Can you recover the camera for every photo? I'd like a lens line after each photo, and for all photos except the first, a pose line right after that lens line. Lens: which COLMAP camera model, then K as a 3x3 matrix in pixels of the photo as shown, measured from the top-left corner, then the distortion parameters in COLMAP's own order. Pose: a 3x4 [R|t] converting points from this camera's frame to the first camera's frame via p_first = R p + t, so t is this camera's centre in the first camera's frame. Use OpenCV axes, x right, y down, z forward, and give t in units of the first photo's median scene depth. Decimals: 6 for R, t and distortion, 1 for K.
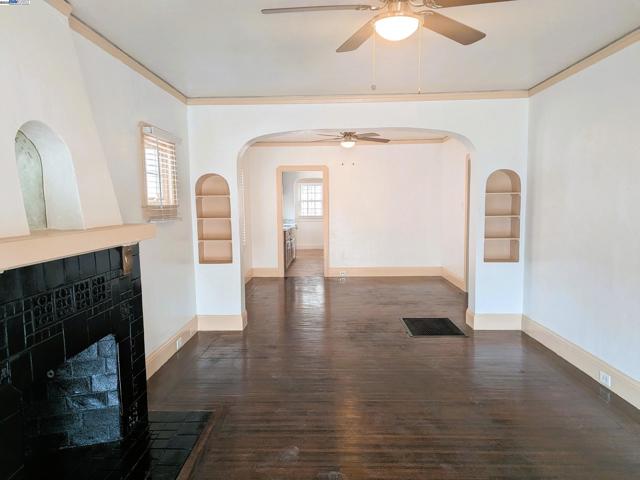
lens RADIAL K [[449.2, 0, 320.0], [0, 449.2, 240.0], [0, 0, 1]] dist [0.094355, -0.081558]
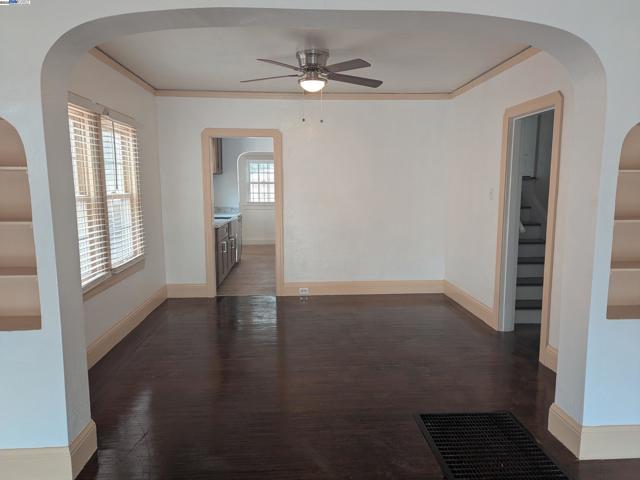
lens RADIAL K [[453.6, 0, 320.0], [0, 453.6, 240.0], [0, 0, 1]] dist [0.068963, -0.066501]
pose [[0.996293, -0.001079, 0.086012, 0.027594], [-0.002126, 0.999307, 0.037161, -0.047011], [-0.085993, -0.037206, 0.995601, 0.540000]]
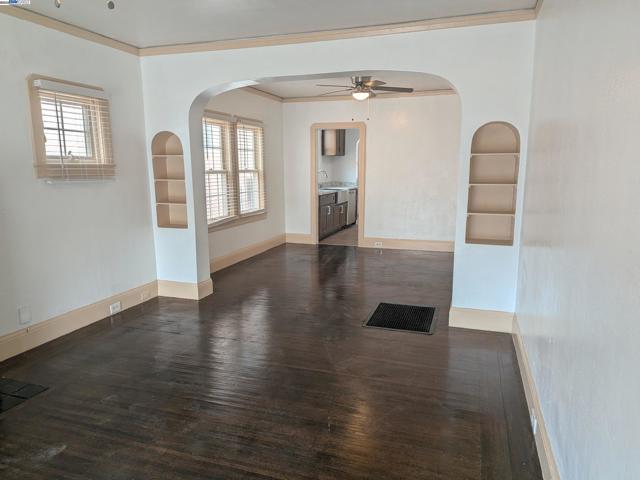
lens RADIAL K [[453.6, 0, 320.0], [0, 453.6, 240.0], [0, 0, 1]] dist [0.068963, -0.066501]
pose [[0.956447, 0.057192, -0.286247, 0.334101], [-0.033568, 0.995662, 0.086774, -0.015771], [0.289968, -0.073386, 0.954219, 0.171130]]
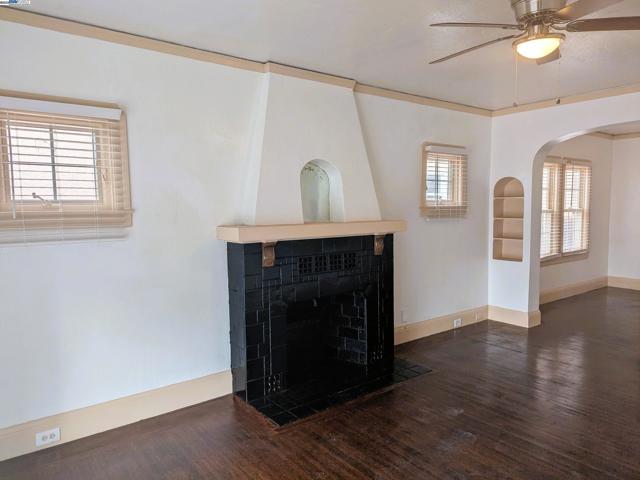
lens RADIAL K [[453.6, 0, 320.0], [0, 453.6, 240.0], [0, 0, 1]] dist [0.068963, -0.066501]
pose [[0.633784, 0.070117, -0.770326, 0.317065], [-0.066602, 0.997131, 0.035966, -0.005901], [0.770638, 0.028511, 0.636635, -0.037490]]
